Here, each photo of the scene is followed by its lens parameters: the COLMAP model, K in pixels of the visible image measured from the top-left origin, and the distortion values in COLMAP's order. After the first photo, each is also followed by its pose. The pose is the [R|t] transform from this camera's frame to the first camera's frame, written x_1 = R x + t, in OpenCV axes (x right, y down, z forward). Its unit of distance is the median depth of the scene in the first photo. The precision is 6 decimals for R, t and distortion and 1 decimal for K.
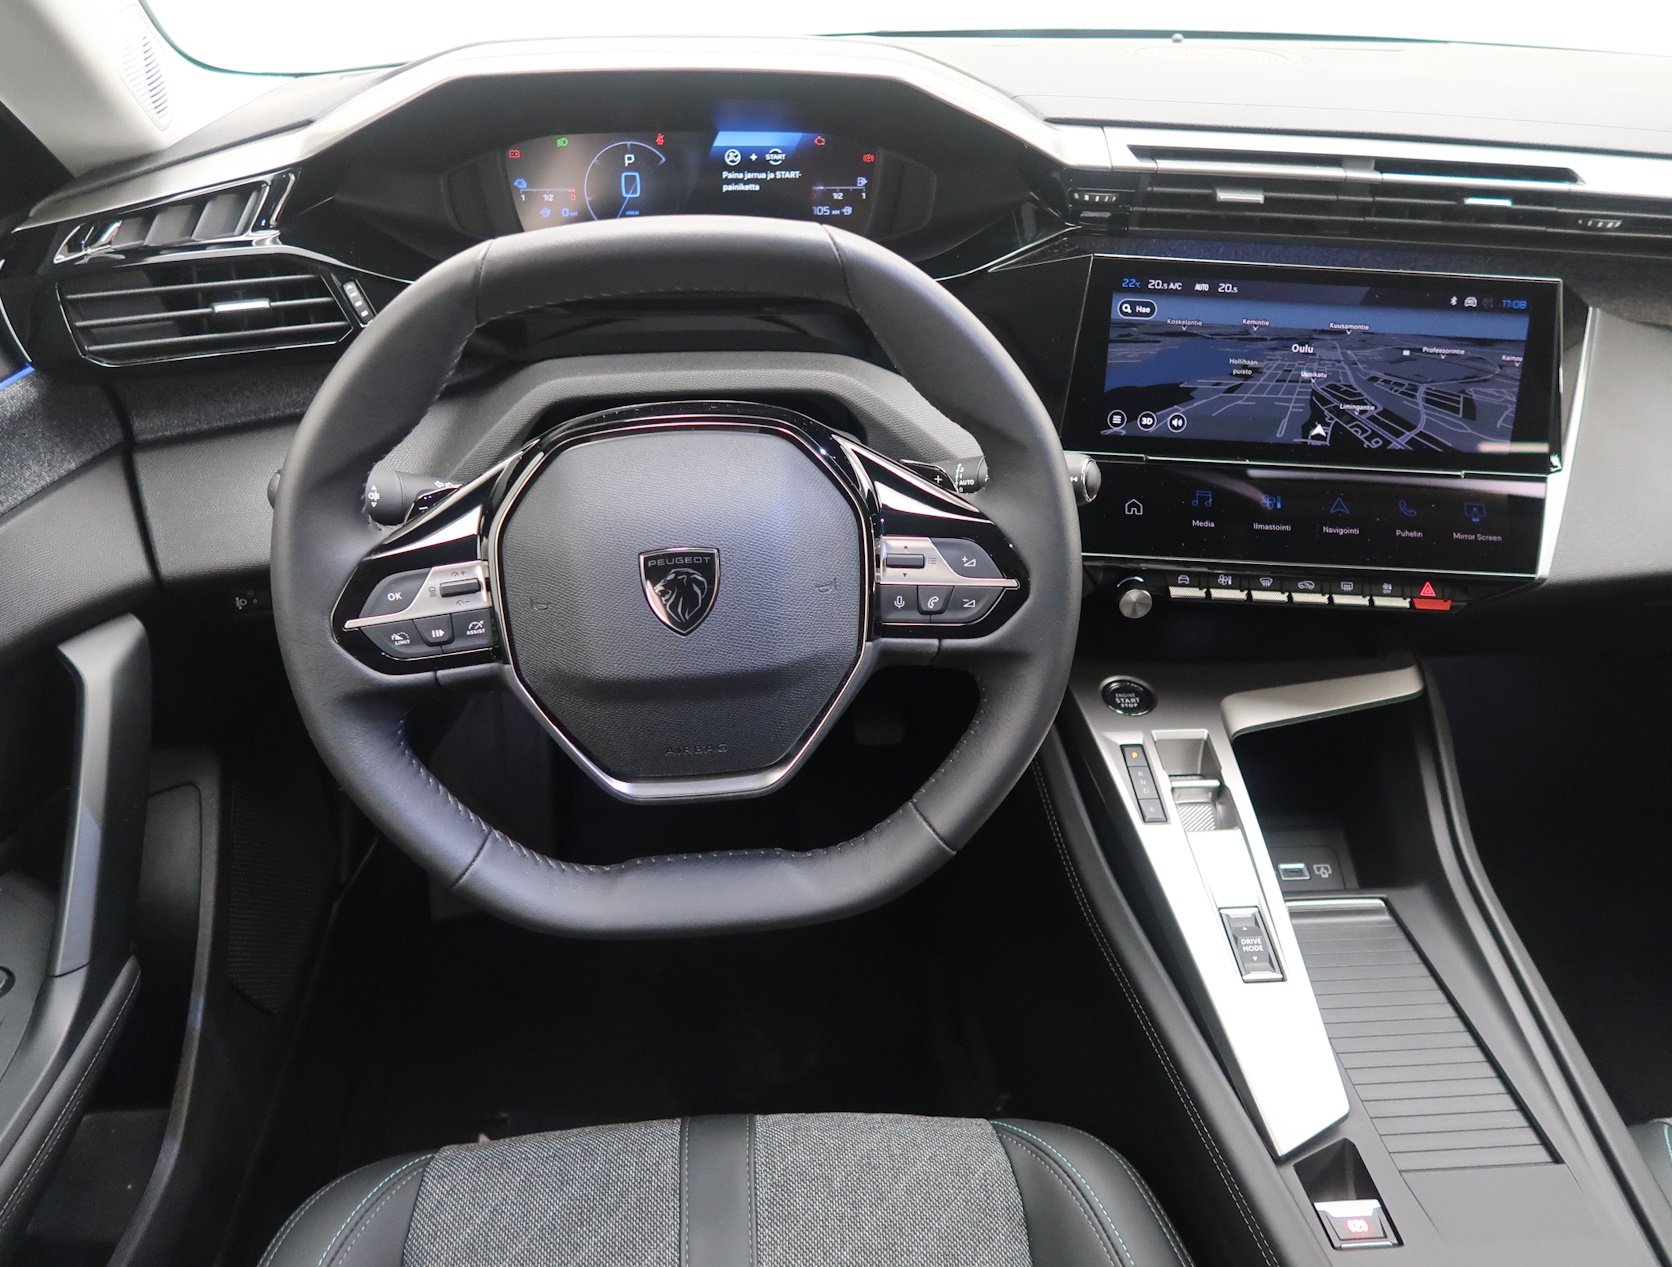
lens RADIAL K [[1263.8, 0, 836.0], [0, 1263.8, 633.5], [0, 0, 1]] dist [-0.022621, 0.009464]
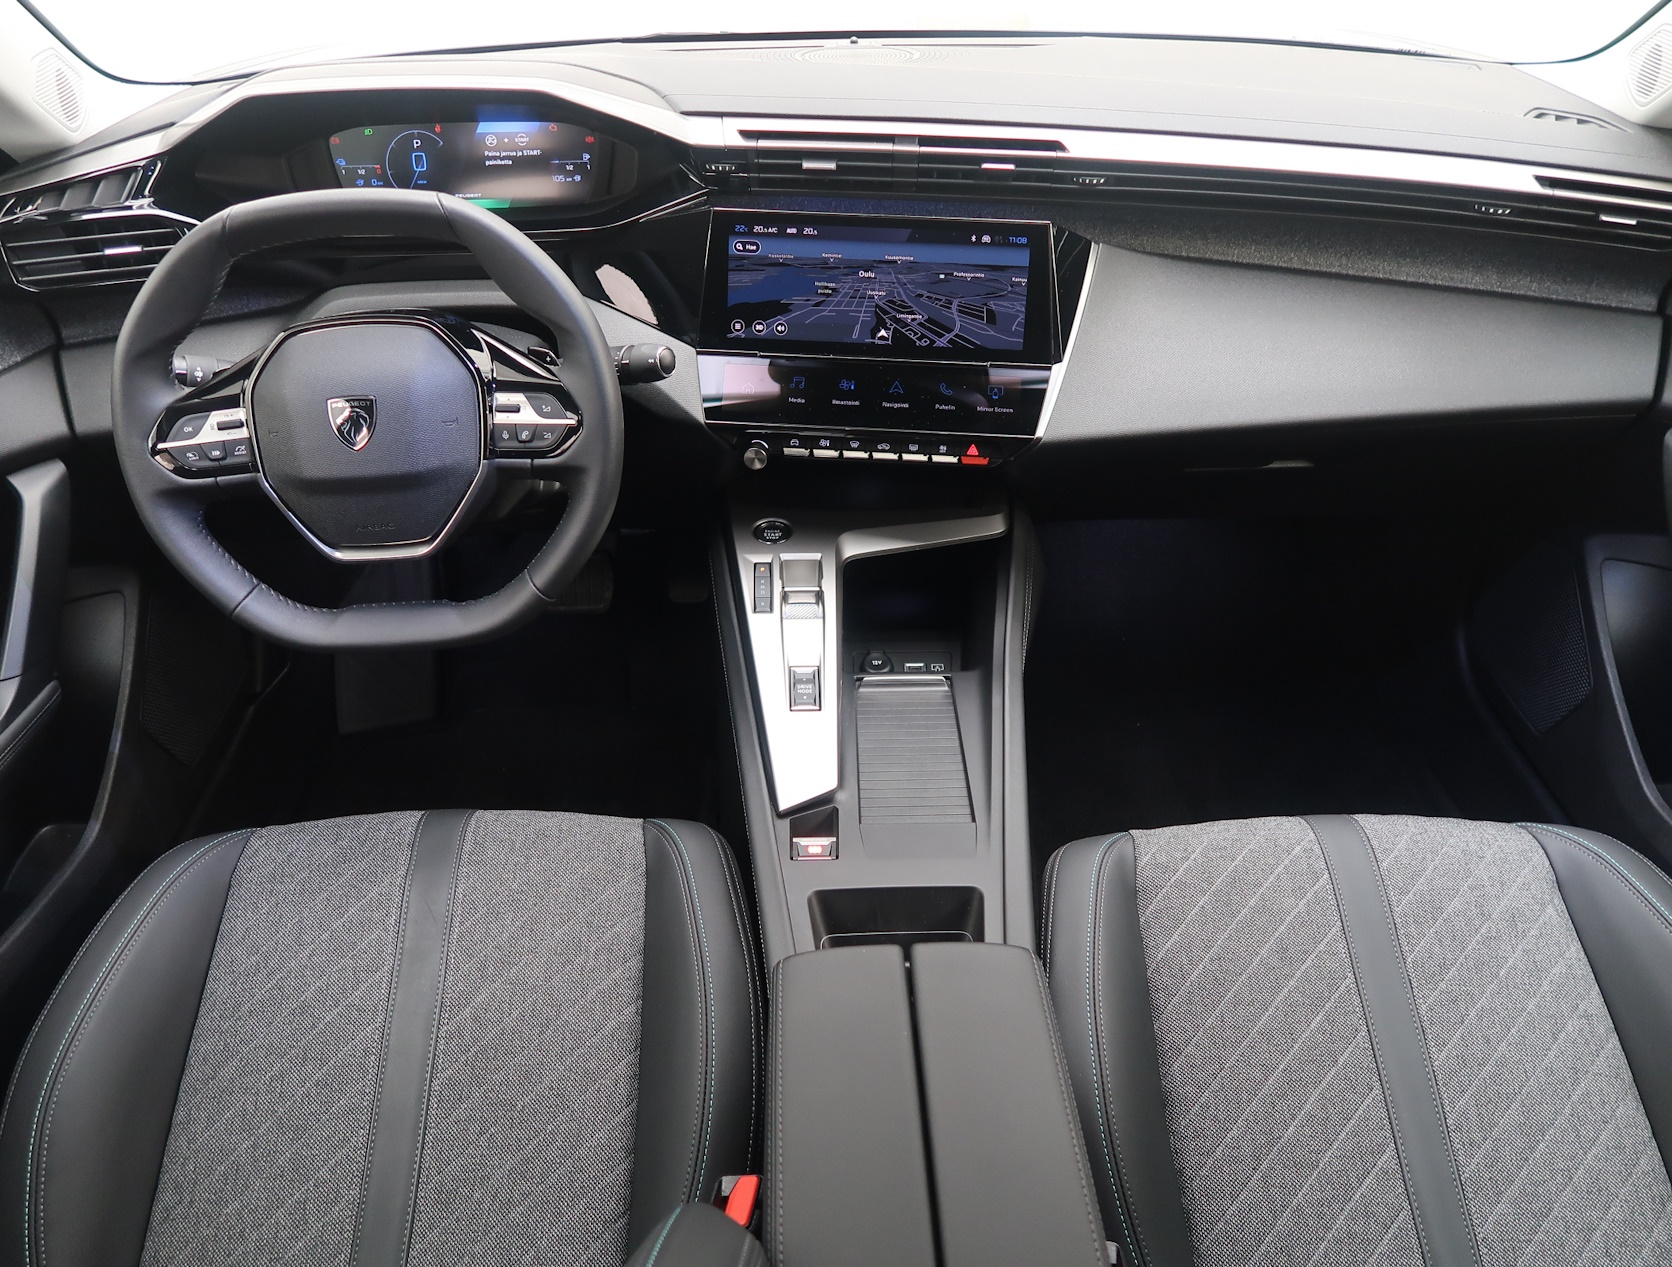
lens RADIAL K [[1263.8, 0, 836.0], [0, 1263.8, 633.5], [0, 0, 1]] dist [-0.022621, 0.009464]
pose [[0.998373, 0.009081, -0.056300, 0.438346], [-0.007241, 0.999436, 0.032785, 0.133161], [0.056566, -0.032324, 0.997876, -0.433513]]
